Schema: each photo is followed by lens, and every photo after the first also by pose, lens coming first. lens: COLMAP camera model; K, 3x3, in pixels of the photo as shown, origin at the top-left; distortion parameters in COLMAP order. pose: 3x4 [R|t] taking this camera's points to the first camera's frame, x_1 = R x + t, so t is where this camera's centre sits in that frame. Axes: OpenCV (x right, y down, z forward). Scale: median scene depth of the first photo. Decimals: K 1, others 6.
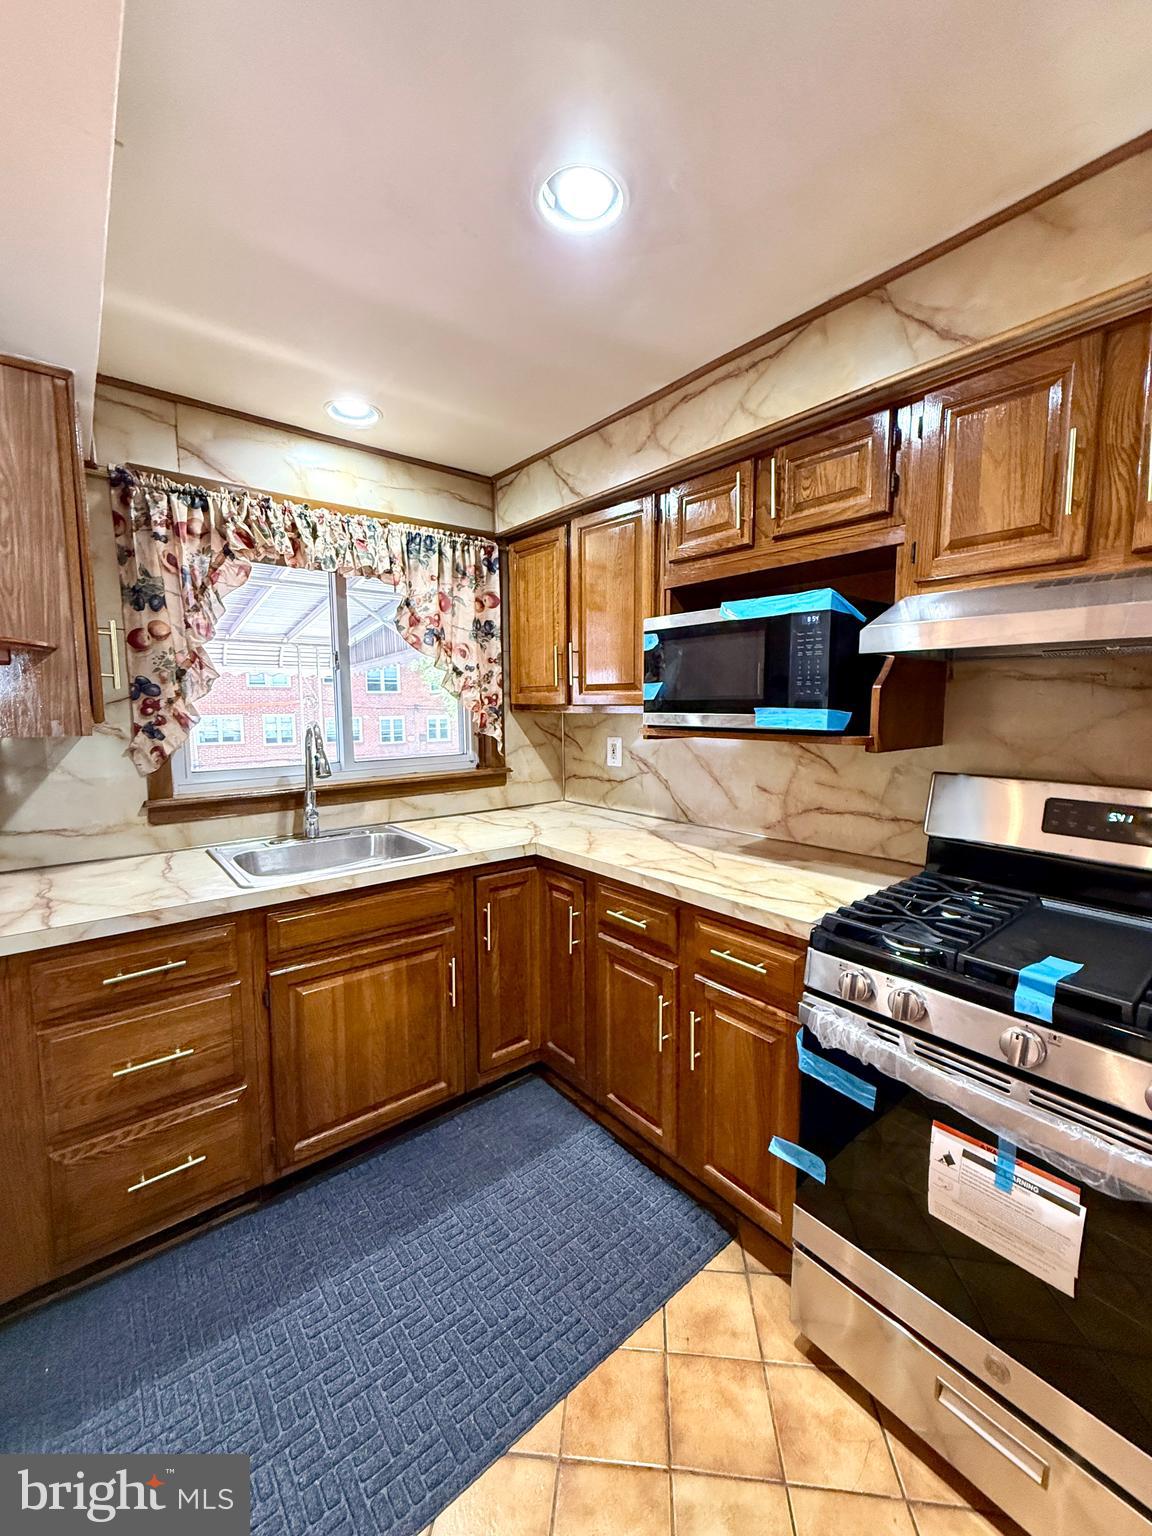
lens RADIAL K [[612.0, 0, 577.3], [0, 612.0, 762.0], [0, 0, 1]] dist [0.001759, -0.000773]
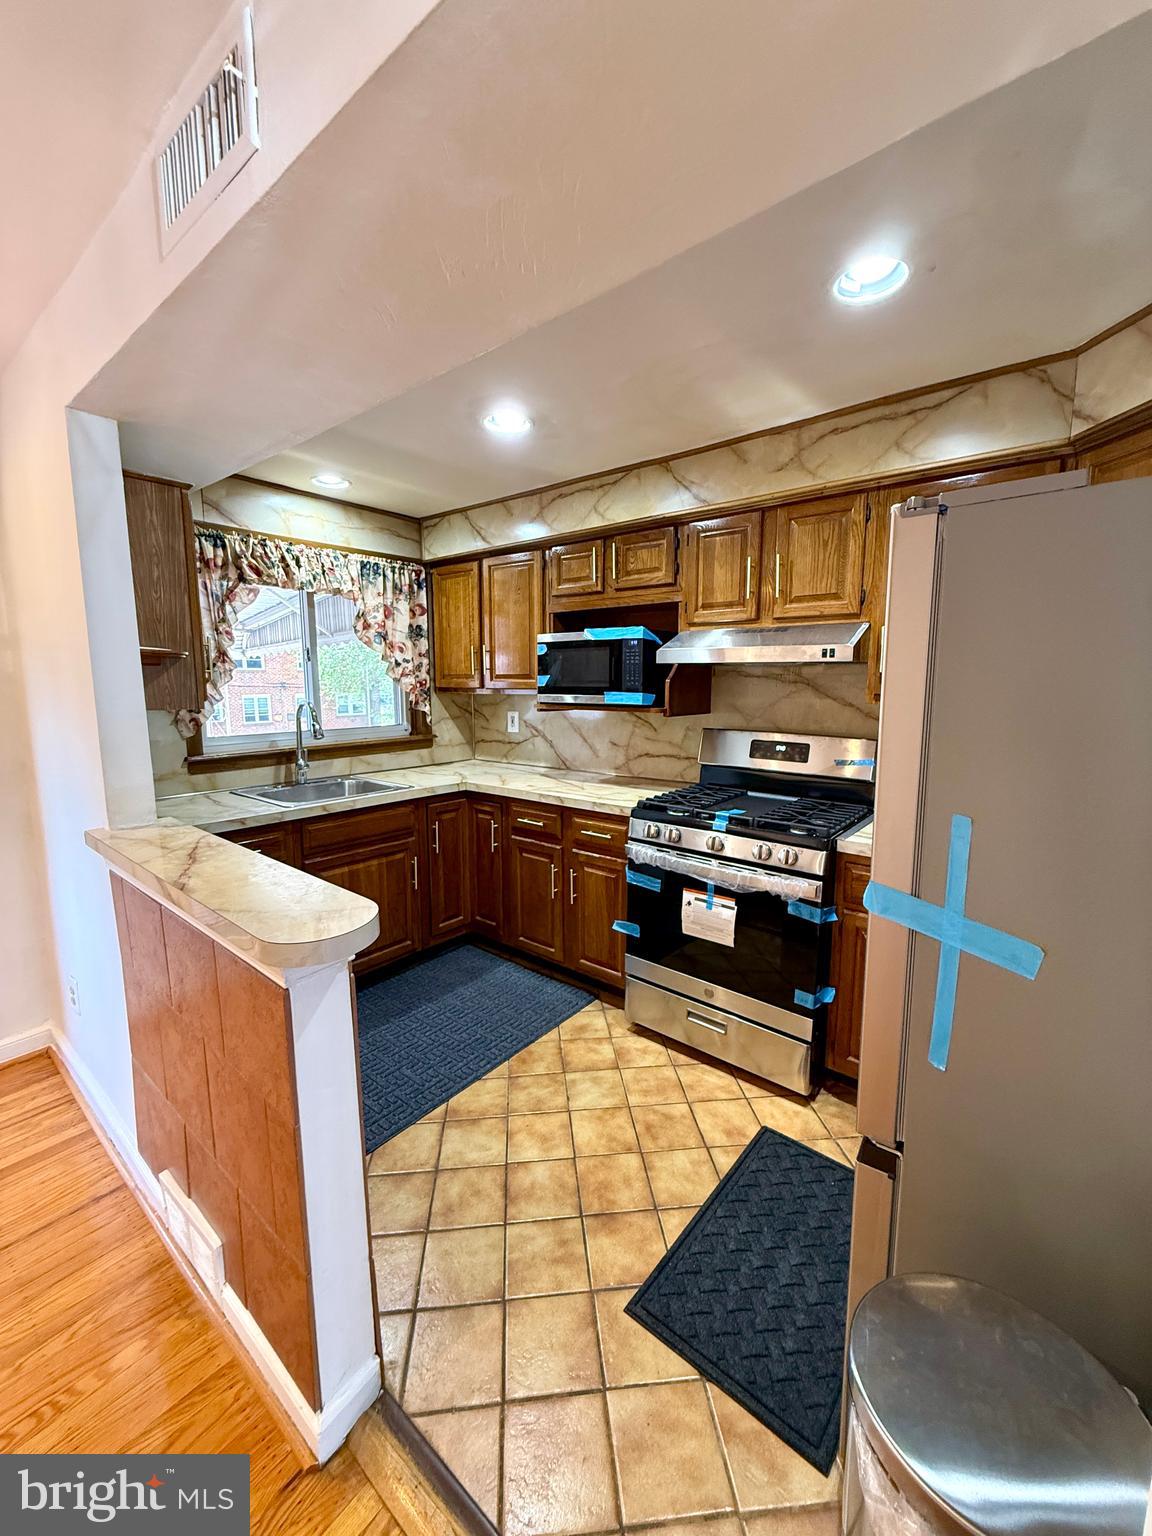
lens RADIAL K [[612.0, 0, 577.3], [0, 612.0, 762.0], [0, 0, 1]] dist [0.001759, -0.000773]
pose [[0.979226, -0.021433, 0.201636, -0.111377], [0.014391, 0.999236, 0.036326, 0.036939], [-0.202260, -0.032669, 0.978787, -0.553416]]
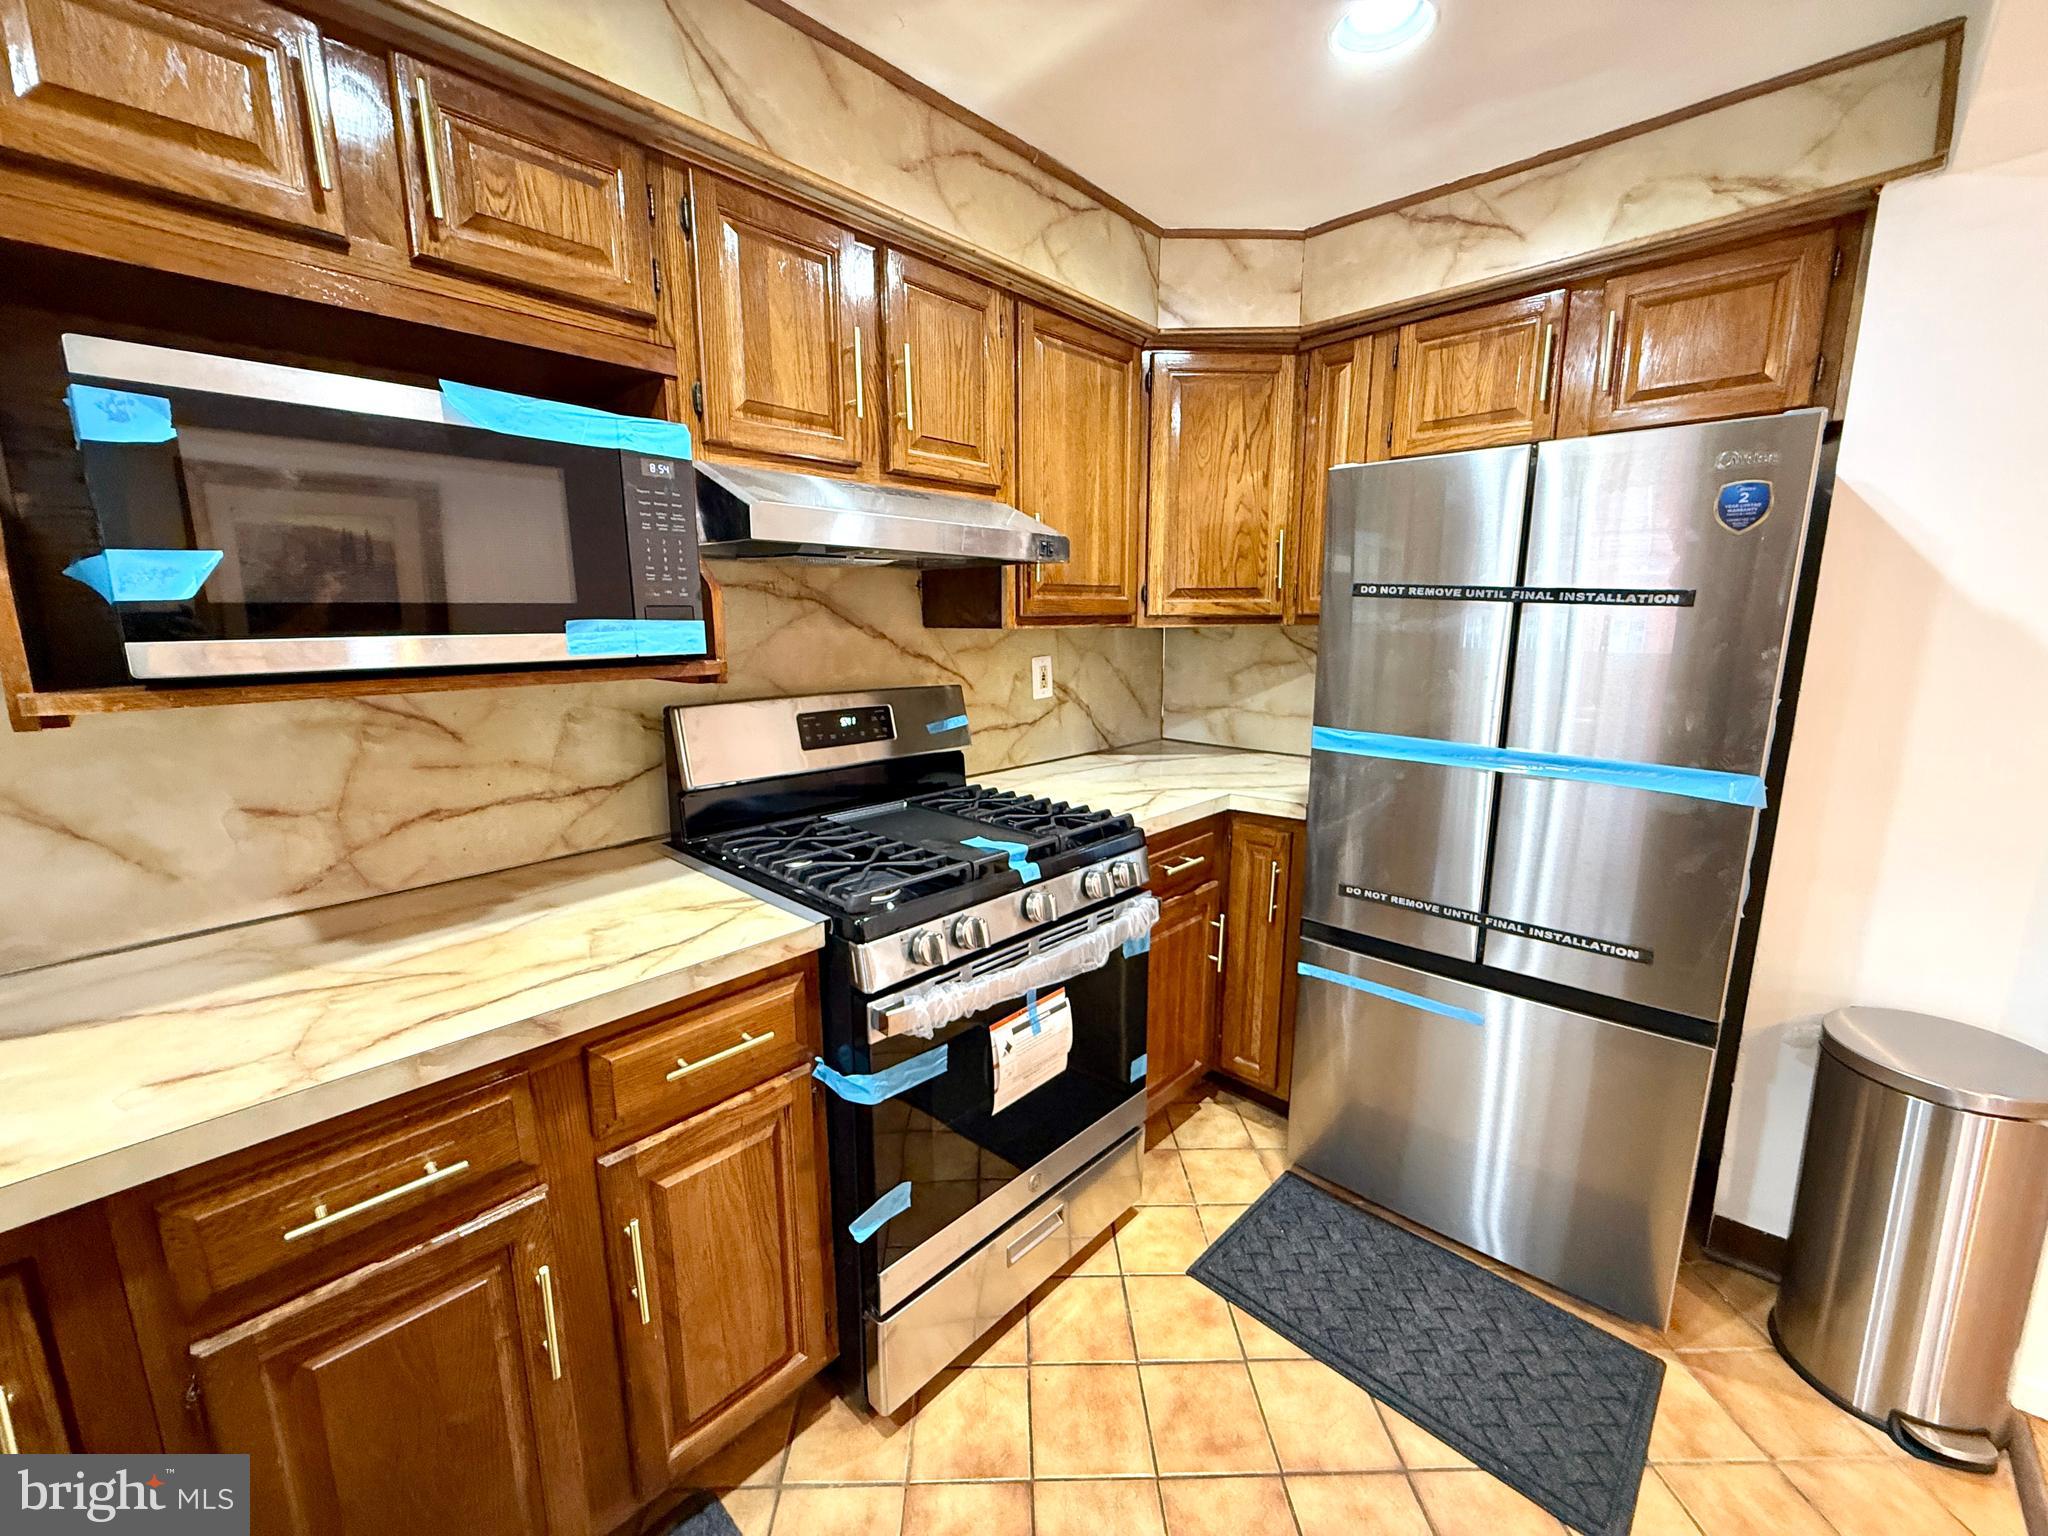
lens RADIAL K [[816.1, 0, 1017.0], [0, 816.1, 765.6], [0, 0, 1]] dist [0.001759, -0.000773]
pose [[-0.125871, -0.178427, 0.975869, -0.371995], [0.101598, 0.976202, 0.191592, -0.051253], [-0.986830, 0.123262, -0.104748, 0.584232]]
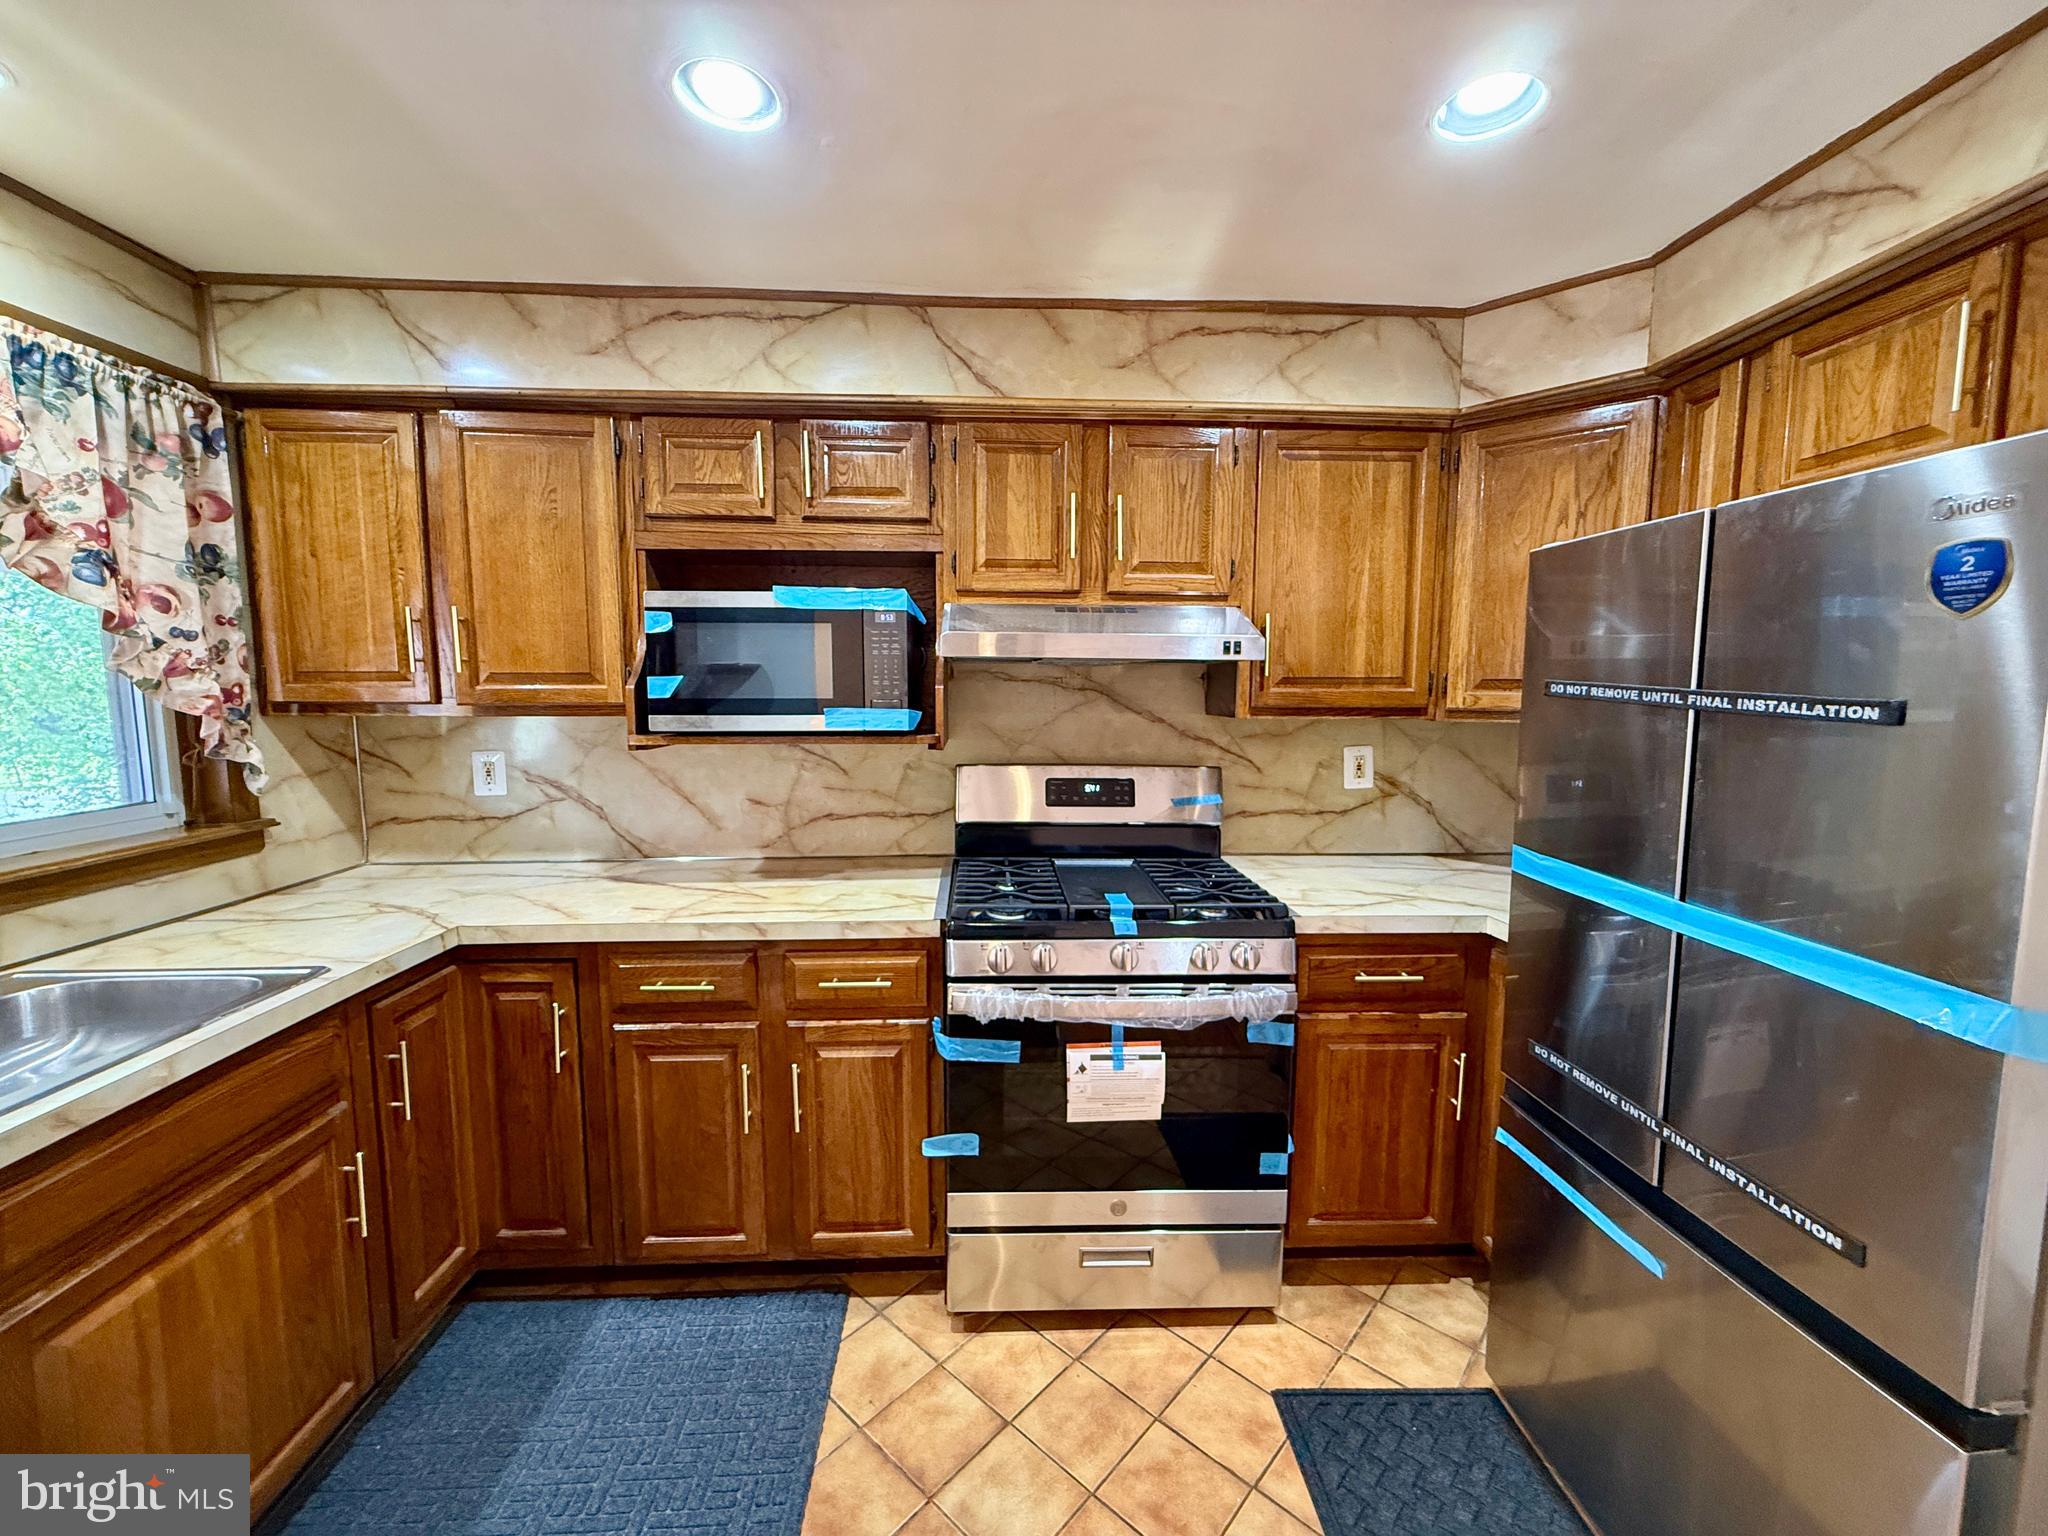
lens RADIAL K [[816.1, 0, 1017.0], [0, 816.1, 765.6], [0, 0, 1]] dist [0.001759, -0.000773]
pose [[0.600144, -0.072556, 0.796594, -0.415688], [0.072991, 0.996690, 0.035790, -0.021785], [-0.796554, 0.036665, 0.603454, 0.040032]]
